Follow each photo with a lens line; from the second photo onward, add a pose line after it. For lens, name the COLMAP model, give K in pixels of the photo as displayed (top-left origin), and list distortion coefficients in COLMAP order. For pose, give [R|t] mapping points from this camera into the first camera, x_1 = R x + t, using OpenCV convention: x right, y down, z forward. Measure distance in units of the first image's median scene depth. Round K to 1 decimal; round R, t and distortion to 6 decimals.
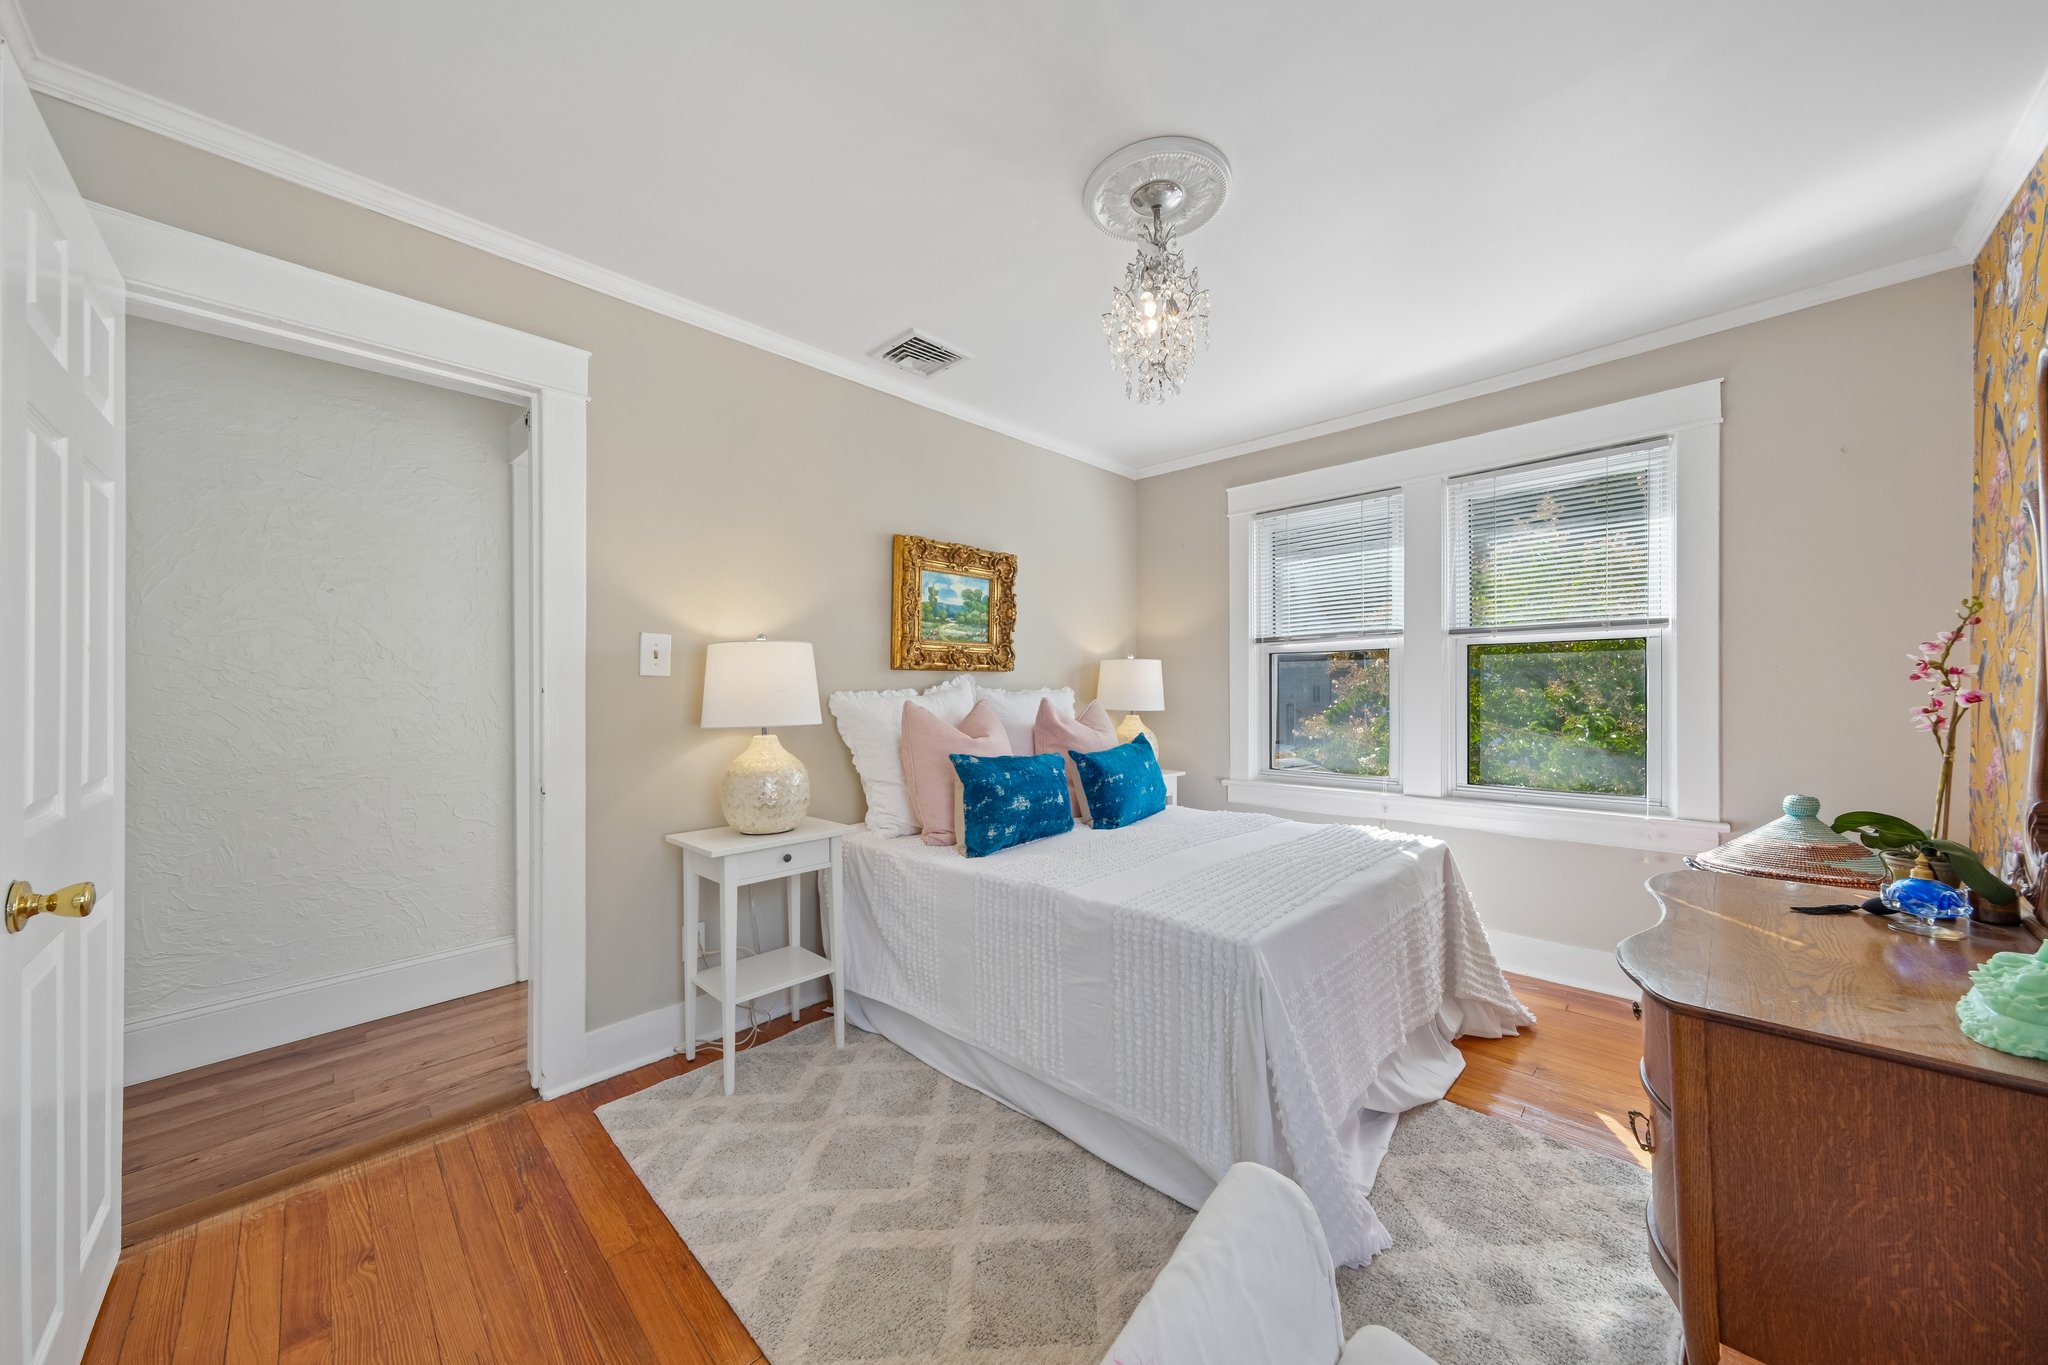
lens RADIAL K [[721.2, 0, 1021.4], [0, 721.2, 690.6], [0, 0, 1]] dist [-0.012552, 0.006978]
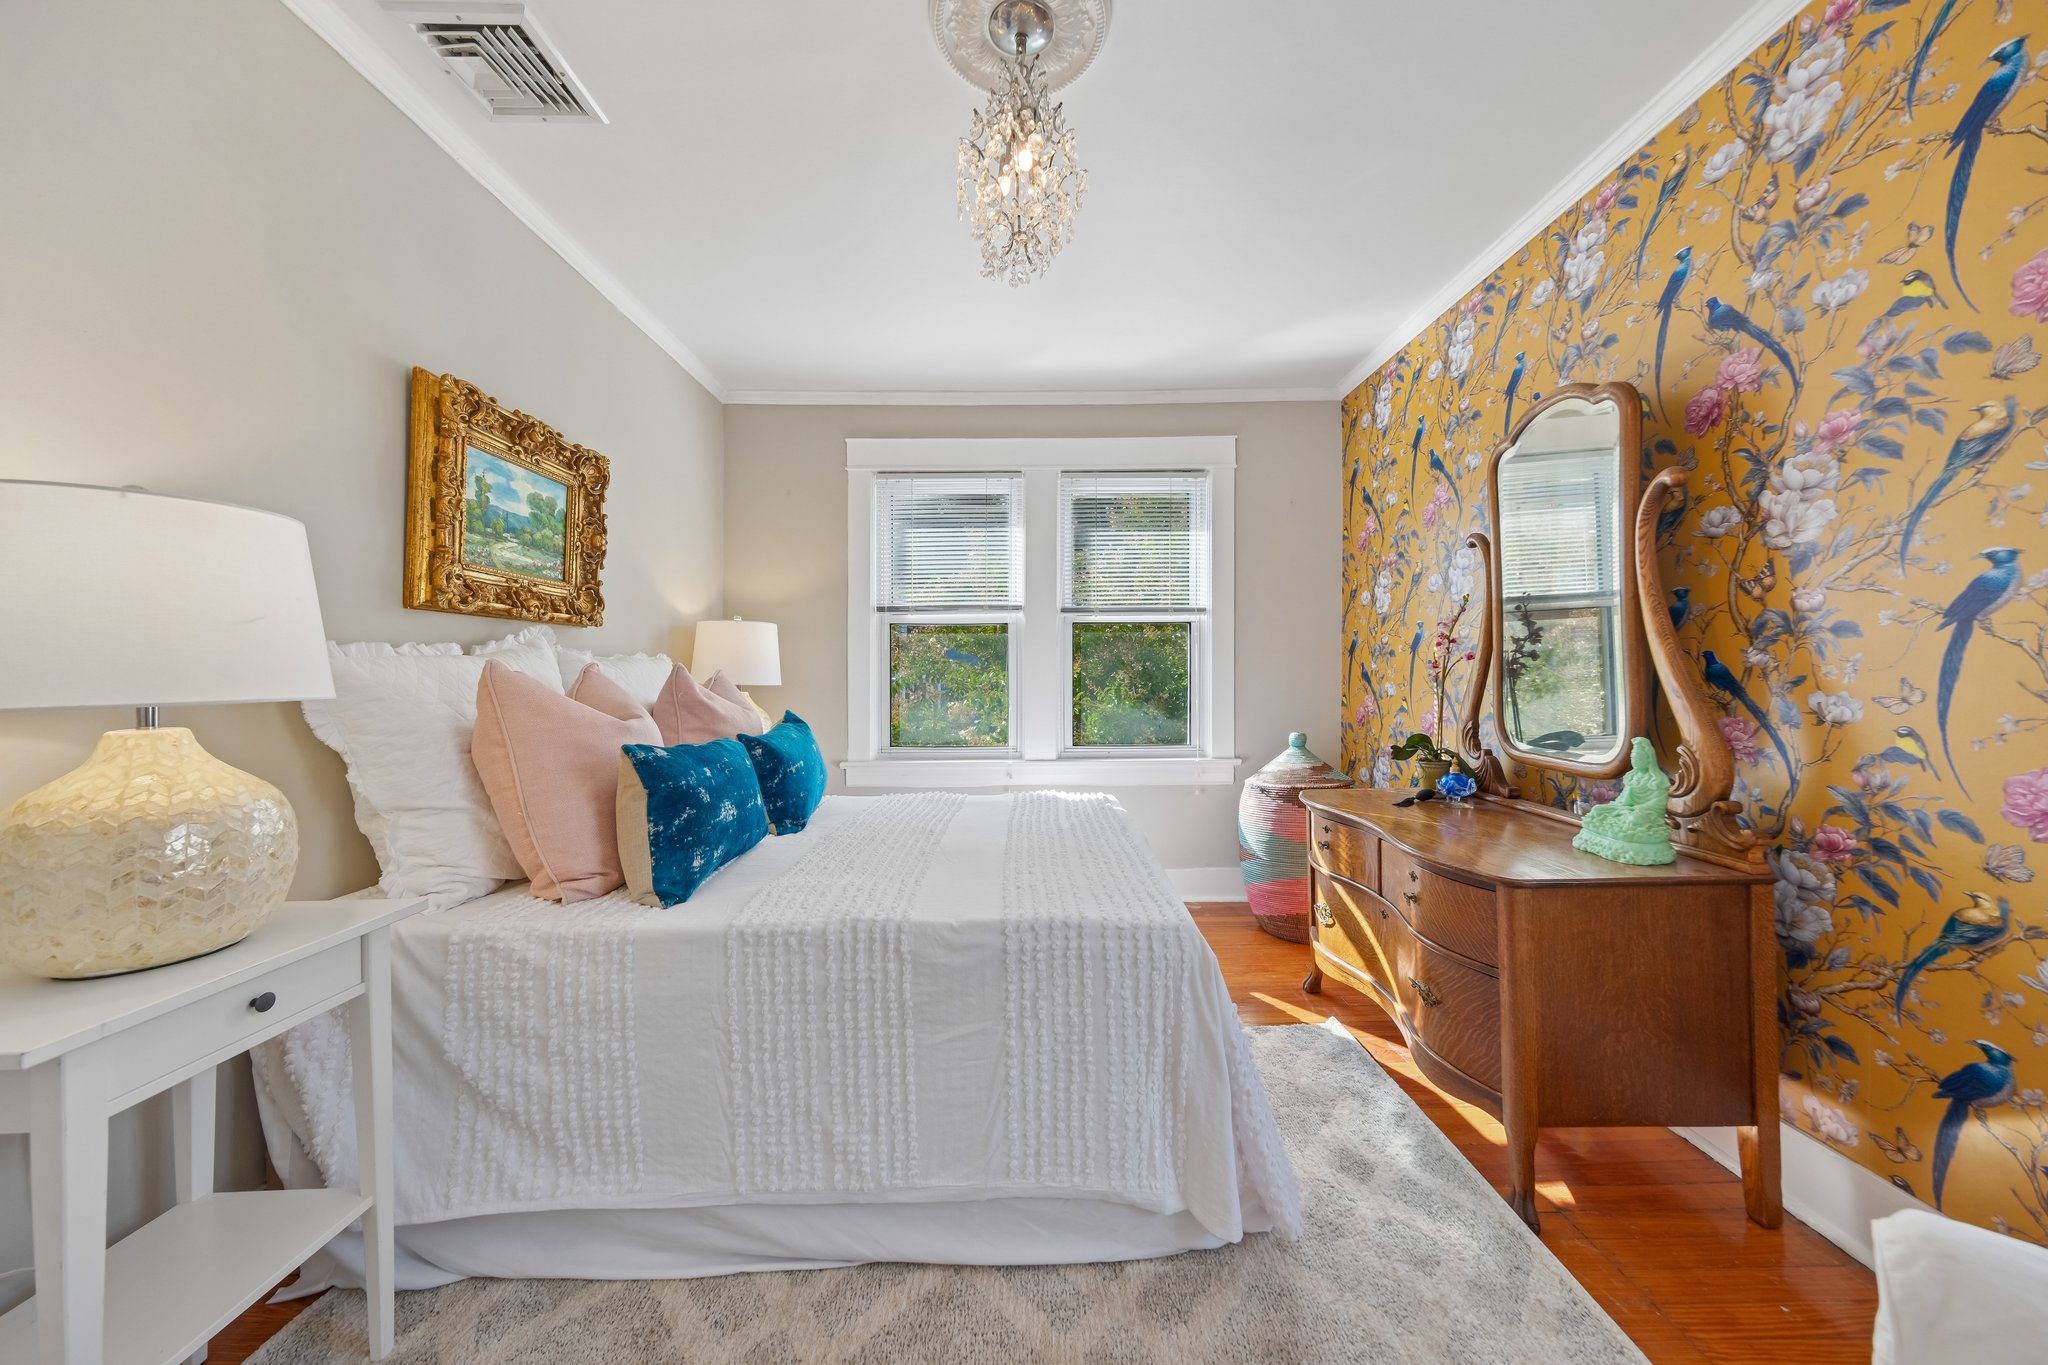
lens RADIAL K [[704.5, 0, 1022.7], [0, 704.5, 681.2], [0, 0, 1]] dist [-0.006330, 0.005118]
pose [[0.707166, -0.002694, 0.707043, -0.247995], [0.002622, 0.999996, 0.001189, 0.030434], [-0.707043, 0.001013, 0.707170, 0.302650]]
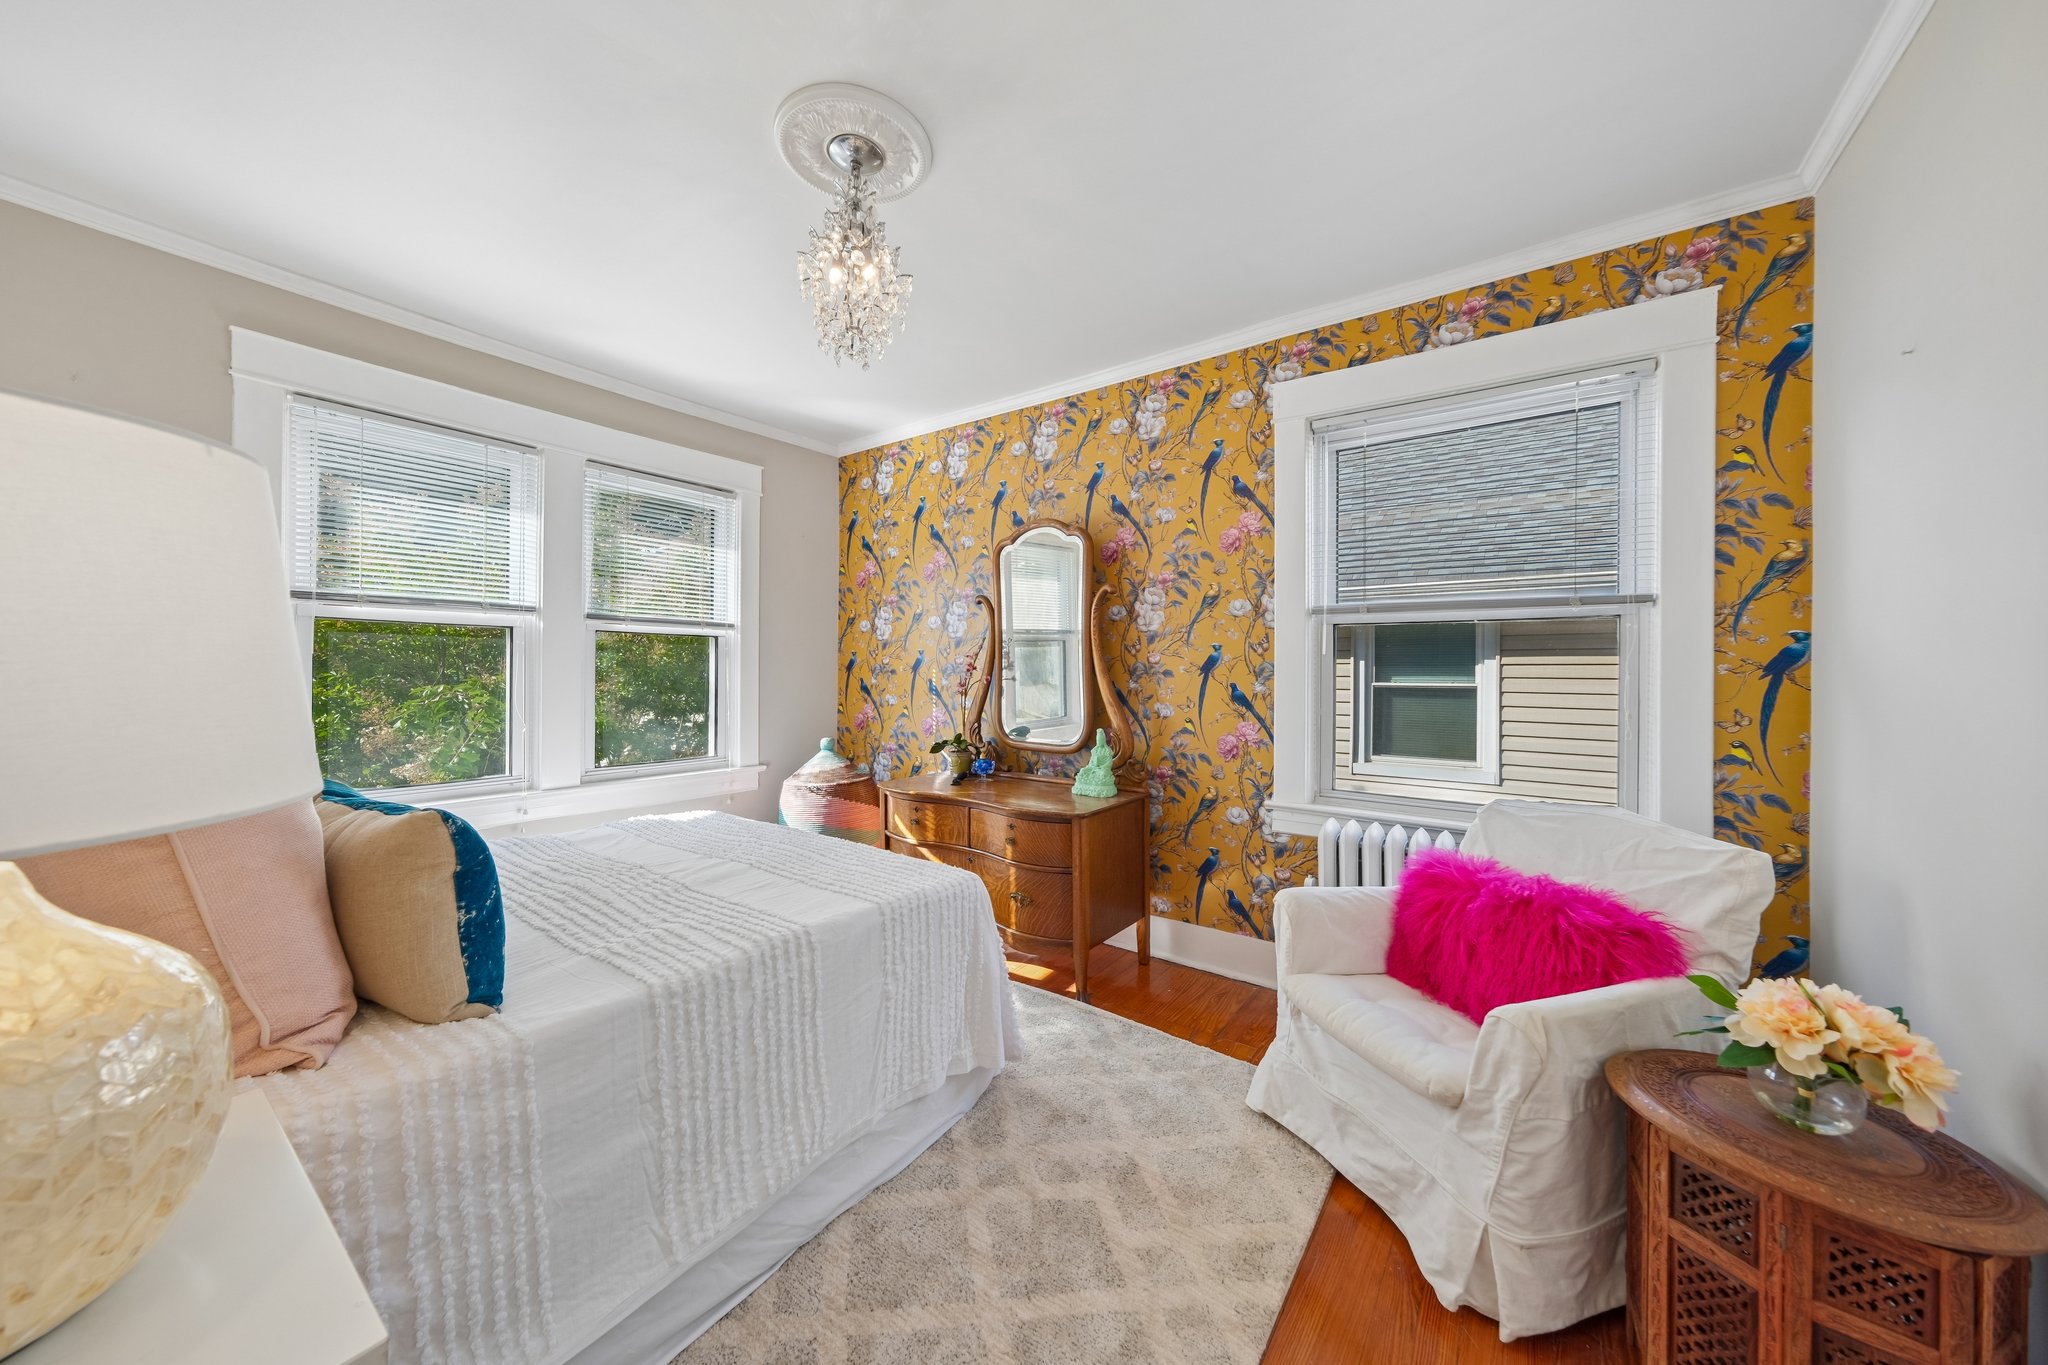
lens RADIAL K [[714.7, 0, 1024.0], [0, 714.7, 682.5], [0, 0, 1]] dist [-0.001597, -0.000081]
pose [[-0.151472, -0.004172, 0.988453, -0.523745], [-0.001138, 0.999991, 0.004046, 0.005464], [-0.988461, -0.000512, -0.151476, 0.624597]]
